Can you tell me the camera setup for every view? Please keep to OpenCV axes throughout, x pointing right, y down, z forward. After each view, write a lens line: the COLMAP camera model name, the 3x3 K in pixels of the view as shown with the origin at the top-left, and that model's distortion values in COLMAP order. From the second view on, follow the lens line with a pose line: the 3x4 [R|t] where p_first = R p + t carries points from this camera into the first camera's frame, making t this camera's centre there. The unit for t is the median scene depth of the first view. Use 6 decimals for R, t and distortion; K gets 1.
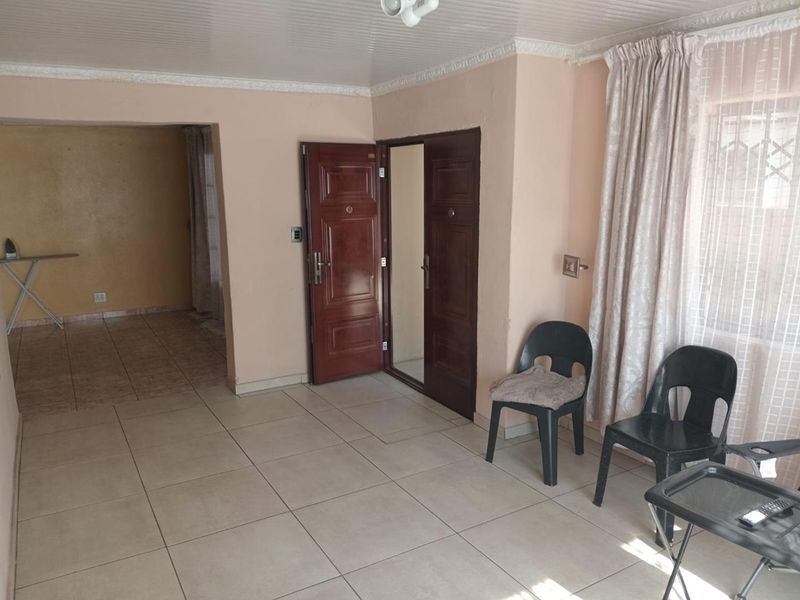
lens RADIAL K [[602.4, 0, 397.5], [0, 602.4, 301.3], [0, 0, 1]] dist [0.017787, -0.060193]
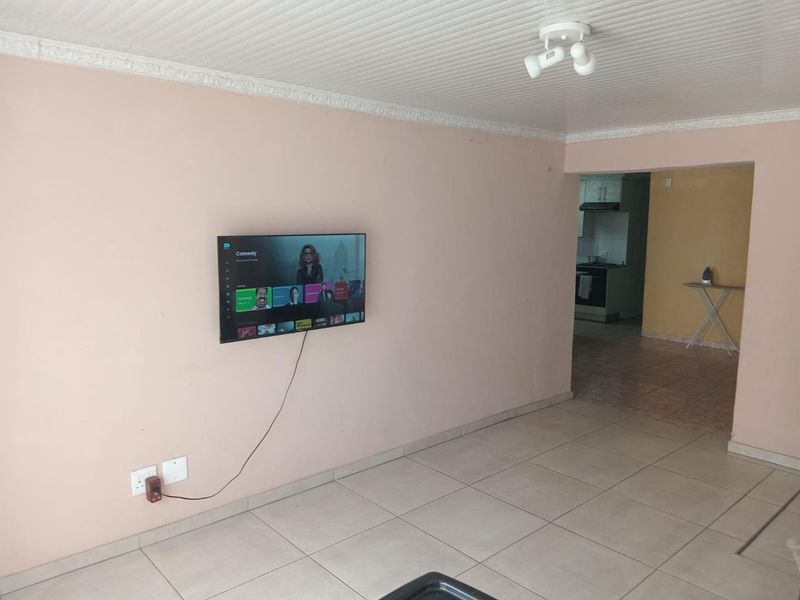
lens RADIAL K [[602.4, 0, 398.3], [0, 602.4, 300.8], [0, 0, 1]] dist [0.017787, -0.060193]
pose [[0.186820, 0.145478, -0.971563, 0.499611], [-0.198072, 0.974242, 0.107793, -0.068364], [0.962219, 0.172301, 0.210823, 0.282378]]
